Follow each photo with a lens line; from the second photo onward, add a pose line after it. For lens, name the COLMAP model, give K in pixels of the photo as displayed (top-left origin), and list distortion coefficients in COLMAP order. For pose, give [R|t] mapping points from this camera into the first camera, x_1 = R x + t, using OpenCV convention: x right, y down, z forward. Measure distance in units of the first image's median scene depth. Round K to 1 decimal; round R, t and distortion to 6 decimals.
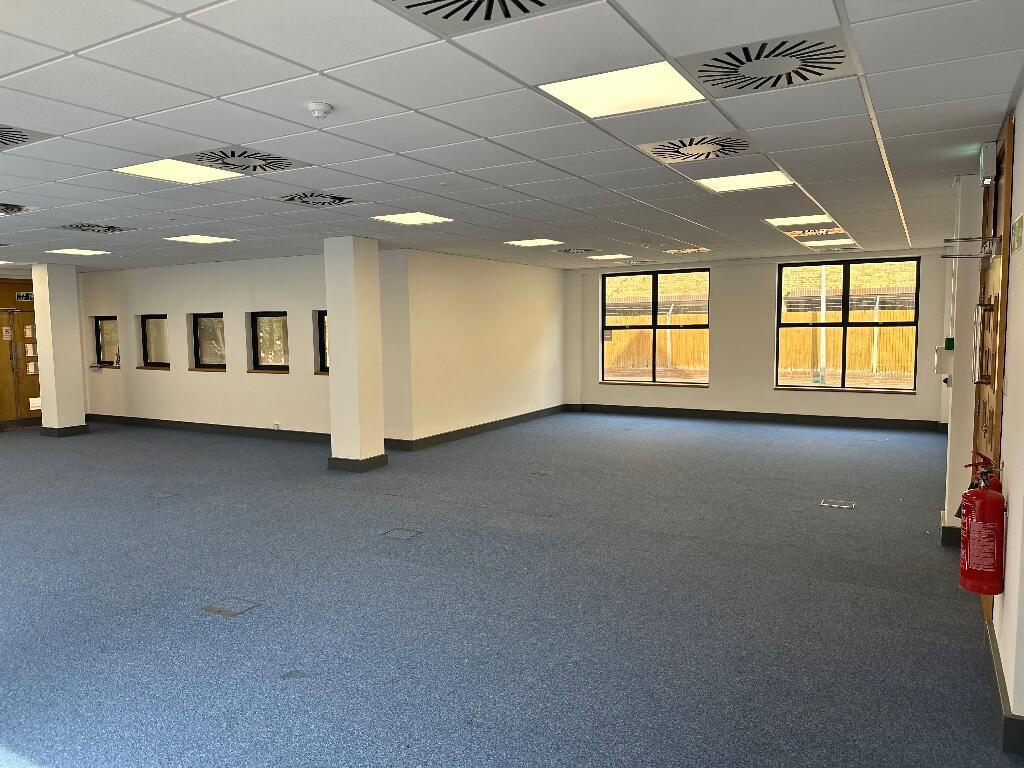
lens RADIAL K [[703.6, 0, 576.6], [0, 703.6, 400.4], [0, 0, 1]] dist [-0.002512, -0.004625]
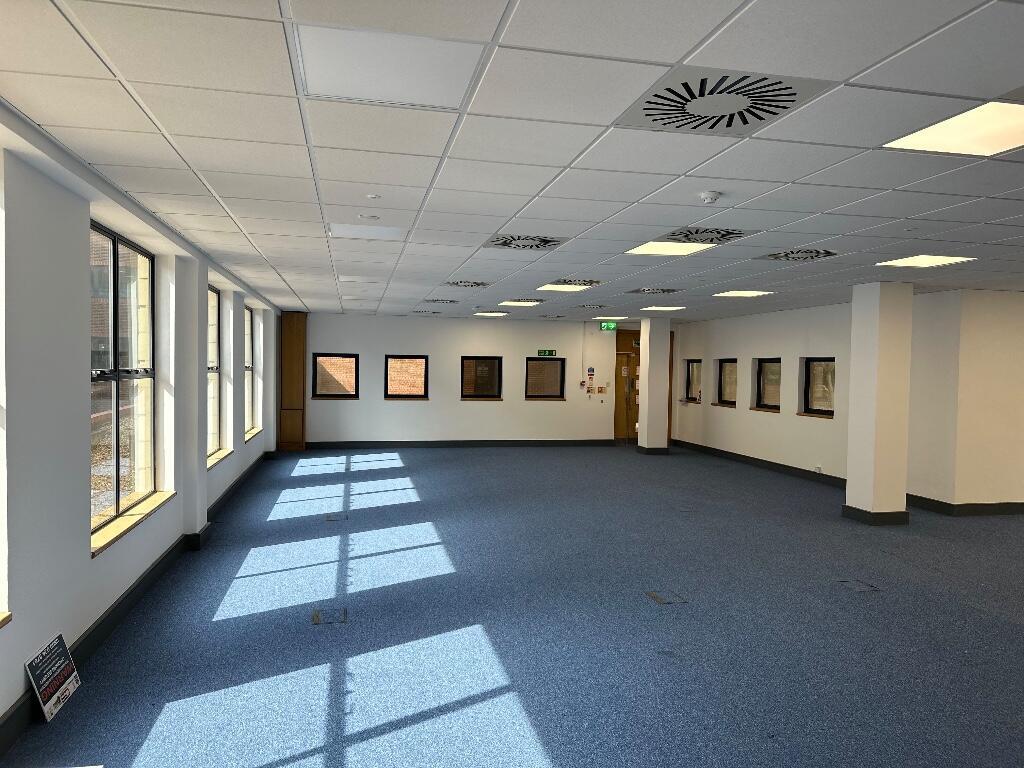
lens RADIAL K [[723.5, 0, 512.0], [0, 723.5, 384.0], [0, 0, 1]] dist [-0.000042, -0.009410]
pose [[0.627058, 0.038816, -0.778005, 0.111675], [-0.107697, 0.993486, -0.037235, 0.000666], [0.771492, 0.107137, 0.627154, -0.010578]]
